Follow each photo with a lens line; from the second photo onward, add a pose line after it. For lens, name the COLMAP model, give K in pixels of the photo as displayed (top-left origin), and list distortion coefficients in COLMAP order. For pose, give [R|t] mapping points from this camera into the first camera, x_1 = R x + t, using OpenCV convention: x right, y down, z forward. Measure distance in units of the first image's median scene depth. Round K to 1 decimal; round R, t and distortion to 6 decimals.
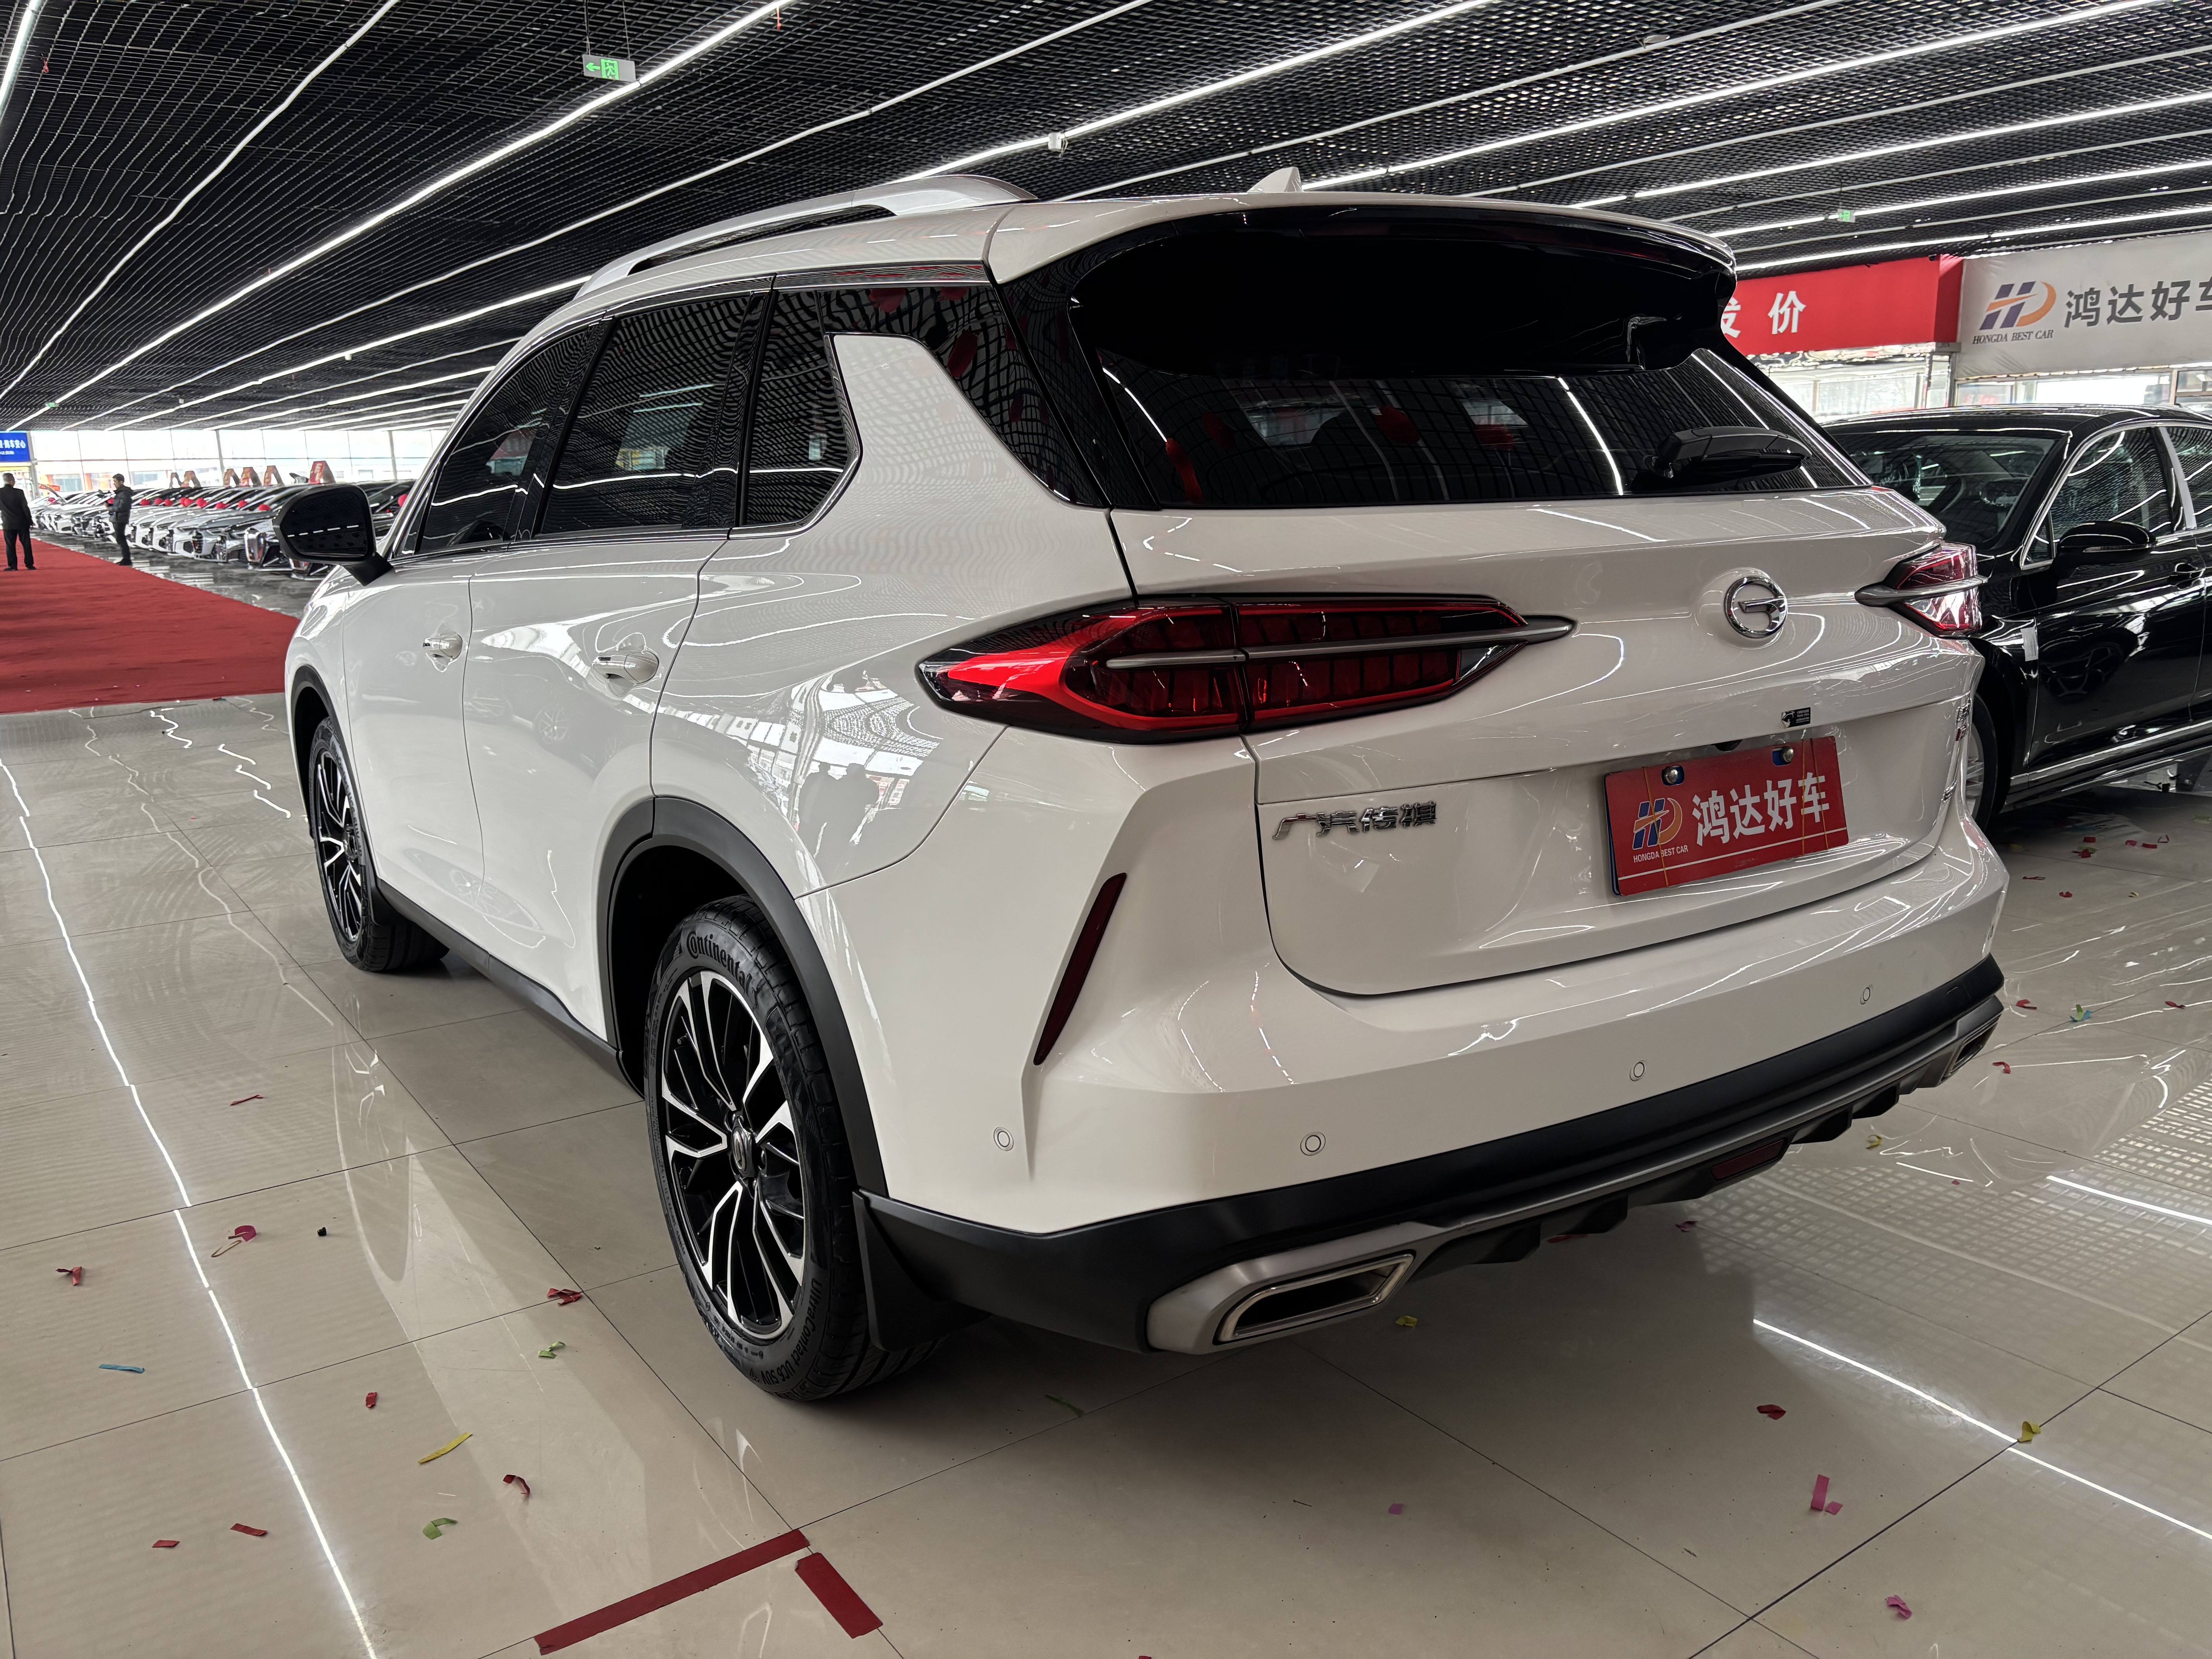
lens RADIAL K [[1674.9, 0, 1109.7], [0, 1674.9, 831.2], [0, 0, 1]] dist [0.059266, -0.075408]
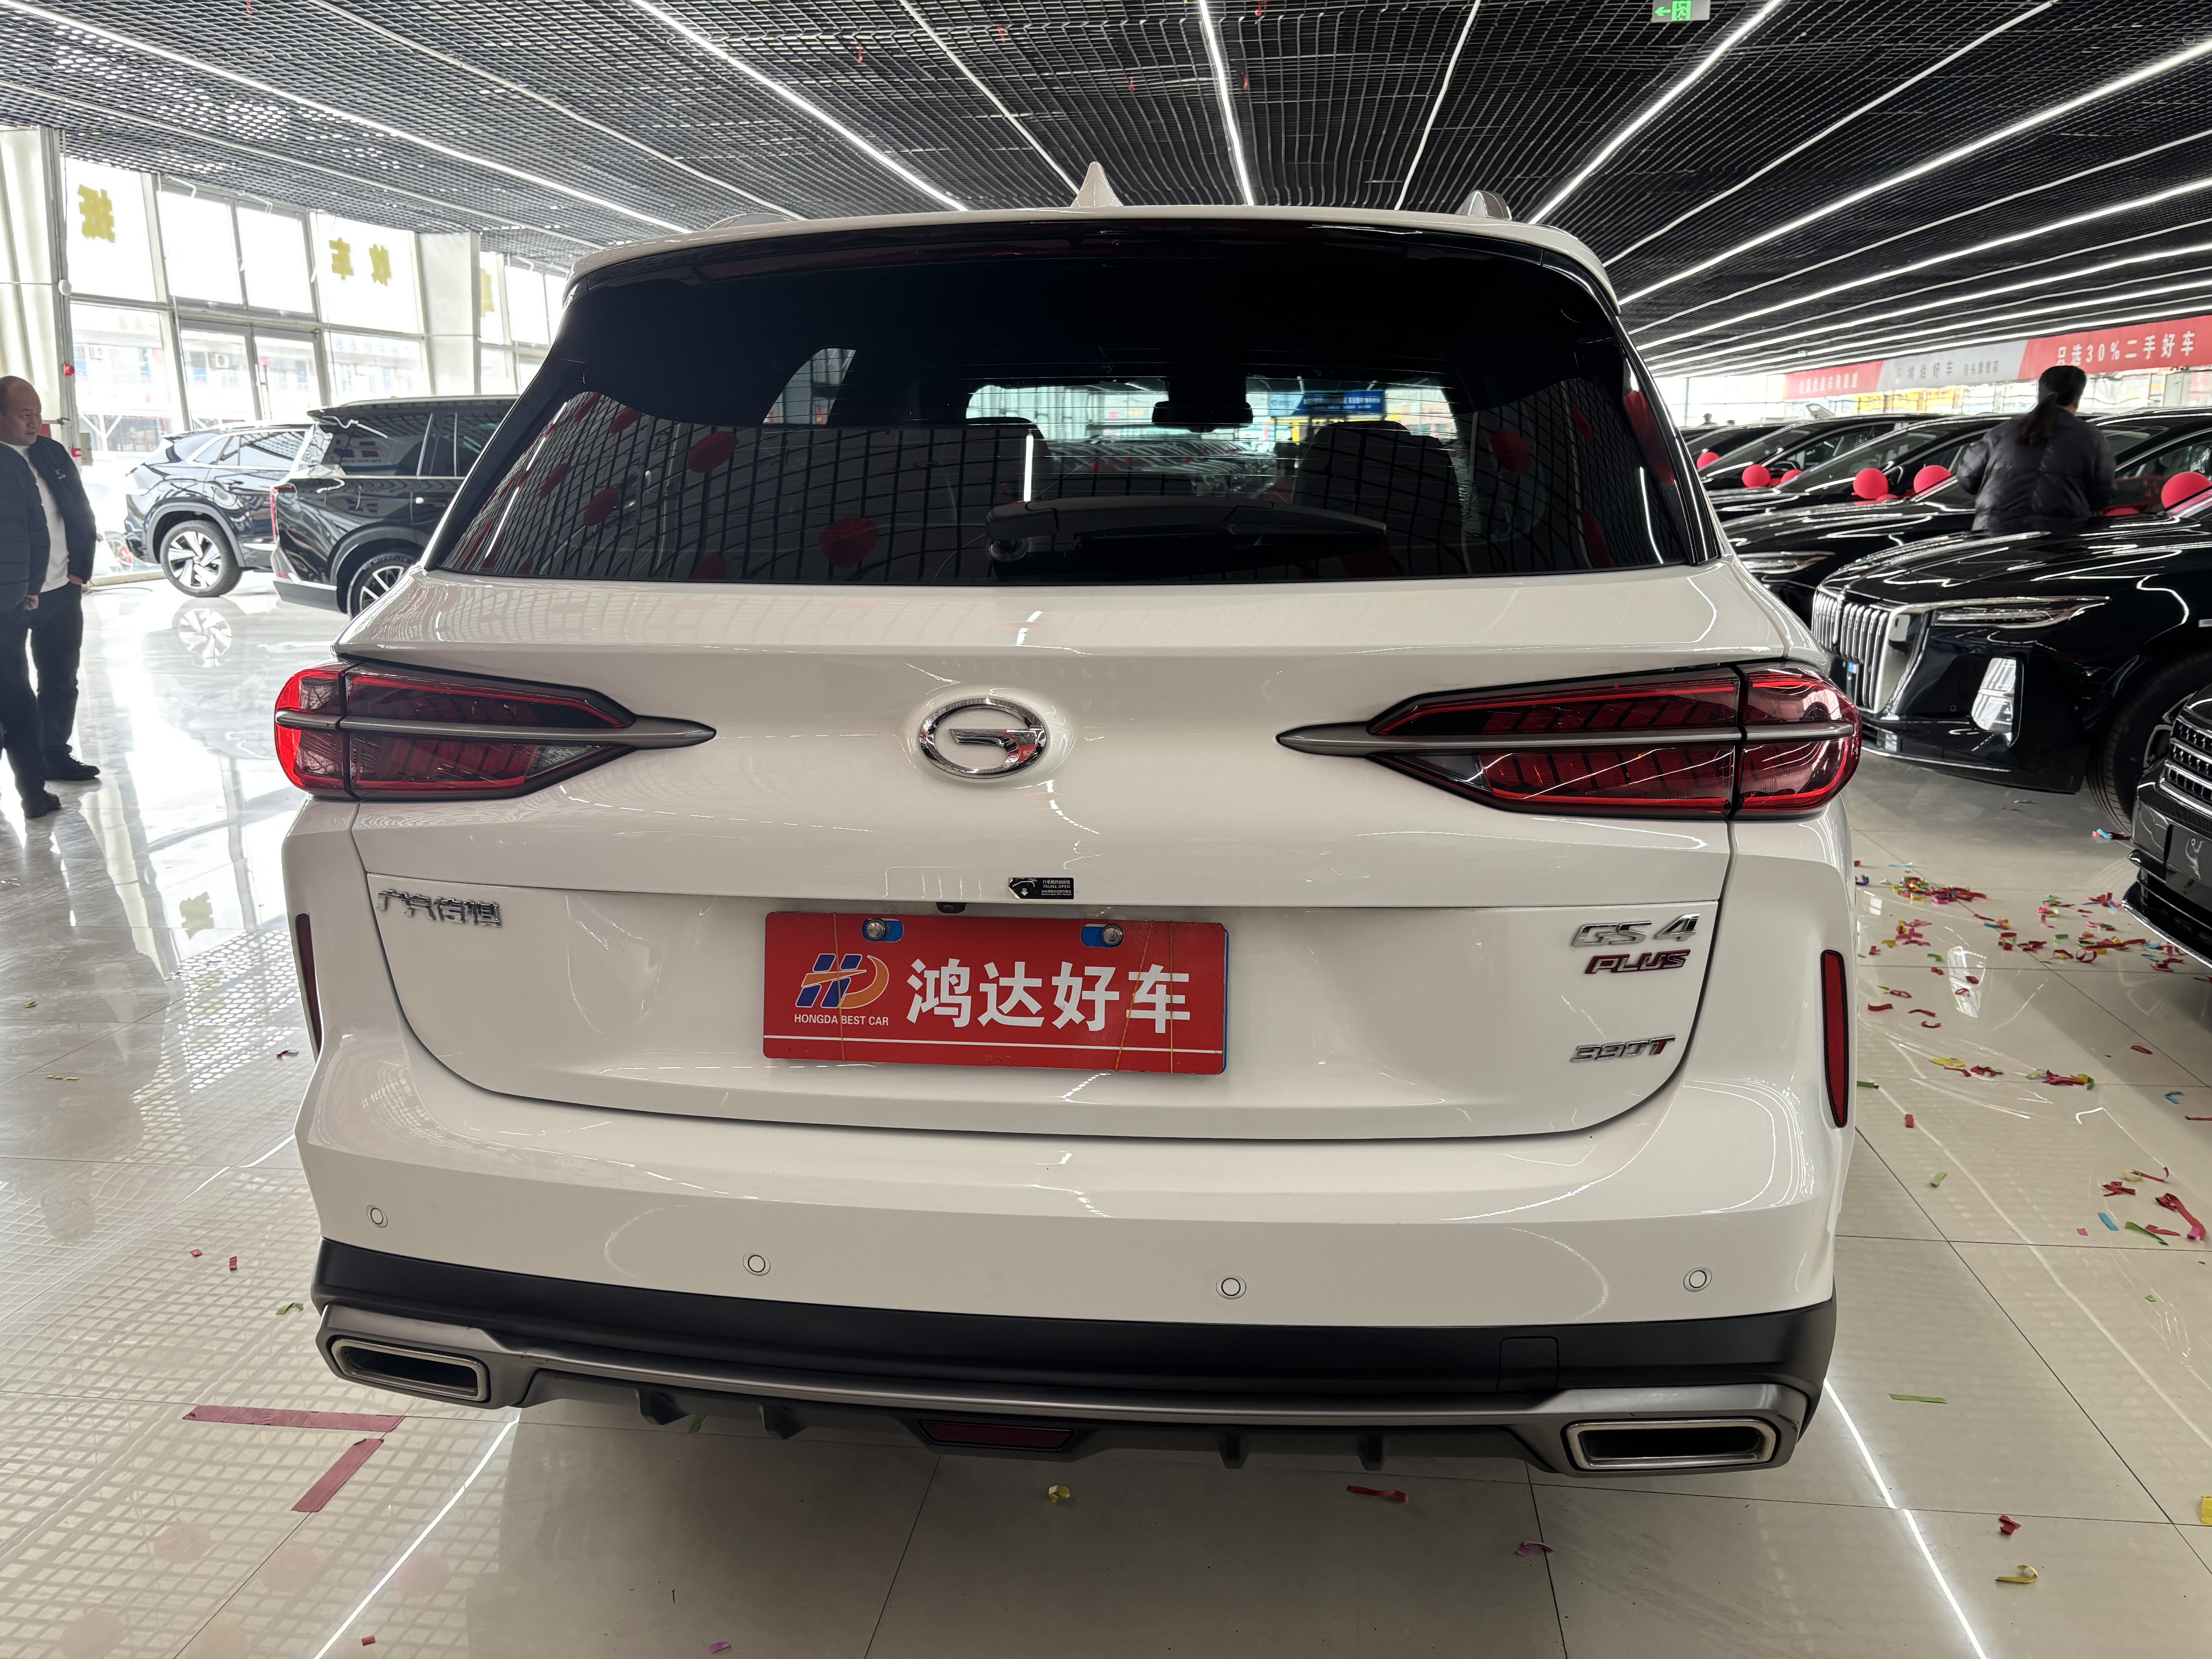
lens RADIAL K [[1694.1, 0, 1094.8], [0, 1694.1, 799.3], [0, 0, 1]] dist [0.096465, -0.133340]
pose [[0.731425, 0.146590, -0.665979, 0.913712], [-0.139201, 0.988153, 0.064624, -0.157001], [0.667563, 0.045438, 0.743166, 0.436445]]
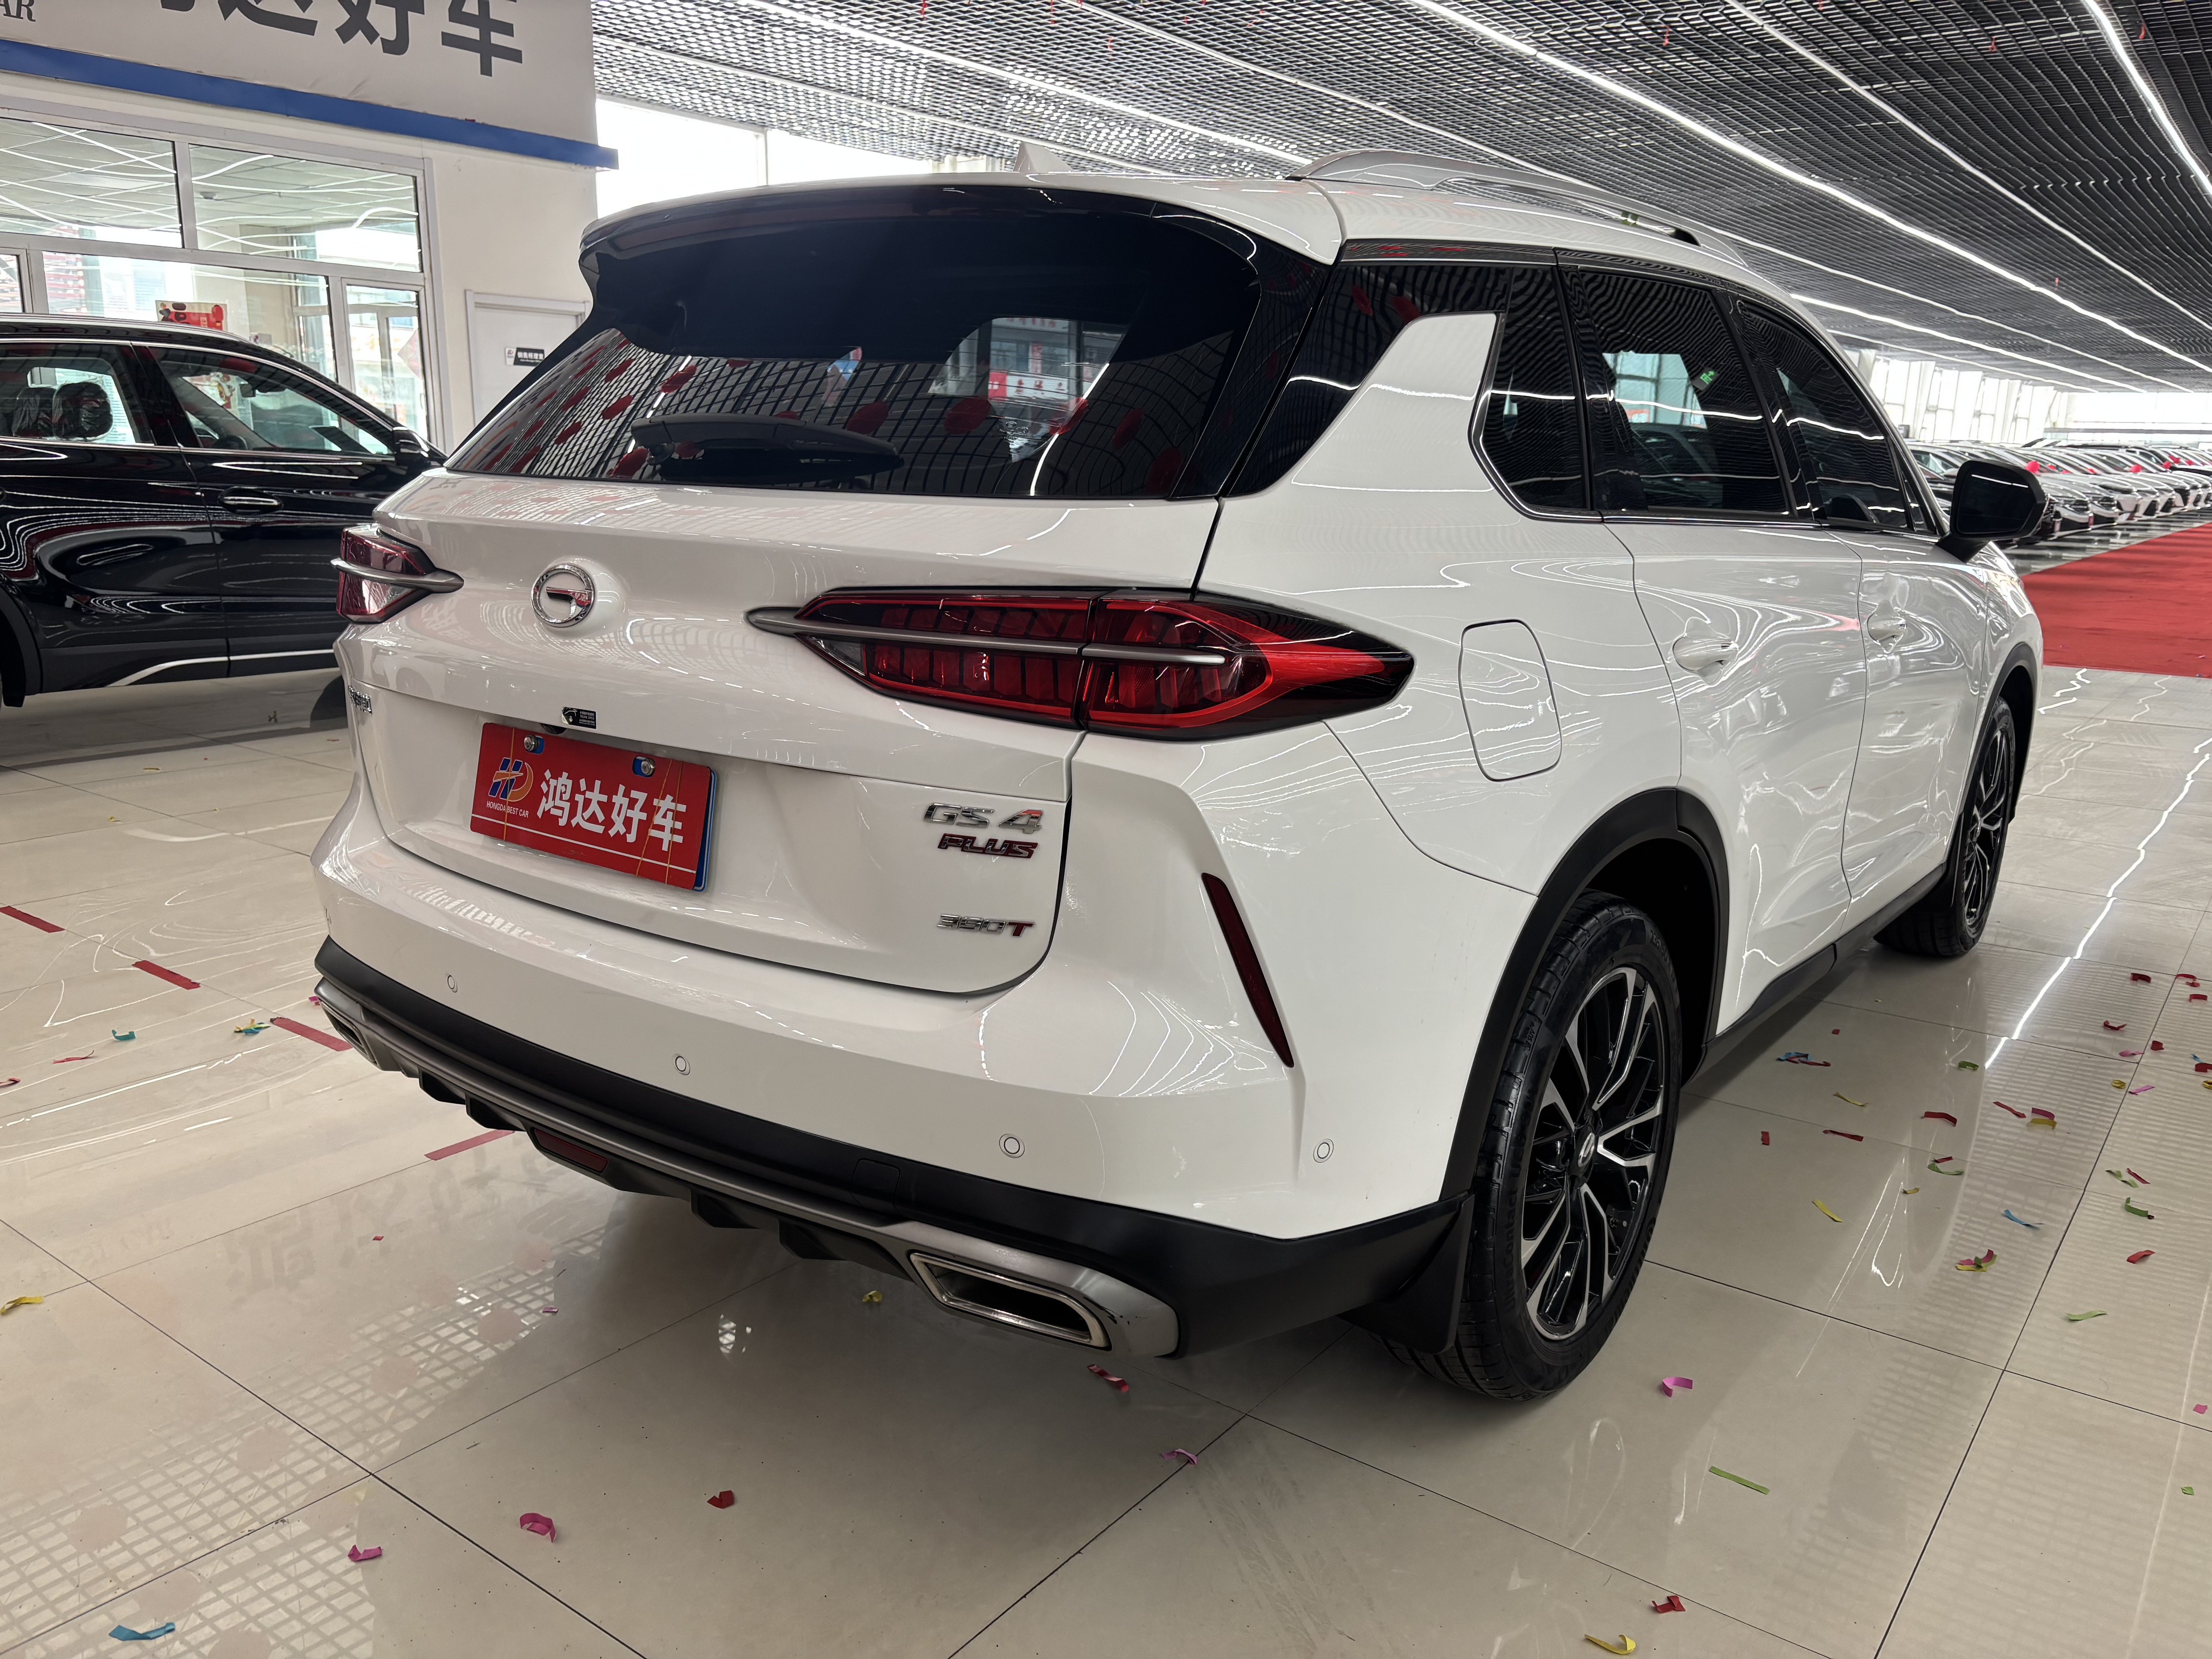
lens RADIAL K [[1663.8, 0, 1101.6], [0, 1663.8, 822.7], [0, 0, 1]] dist [0.077481, -0.089300]
pose [[0.297997, 0.234624, -0.925283, 1.368512], [-0.219065, 0.960261, 0.172941, -0.235631], [0.929090, 0.151162, 0.337553, 0.946407]]
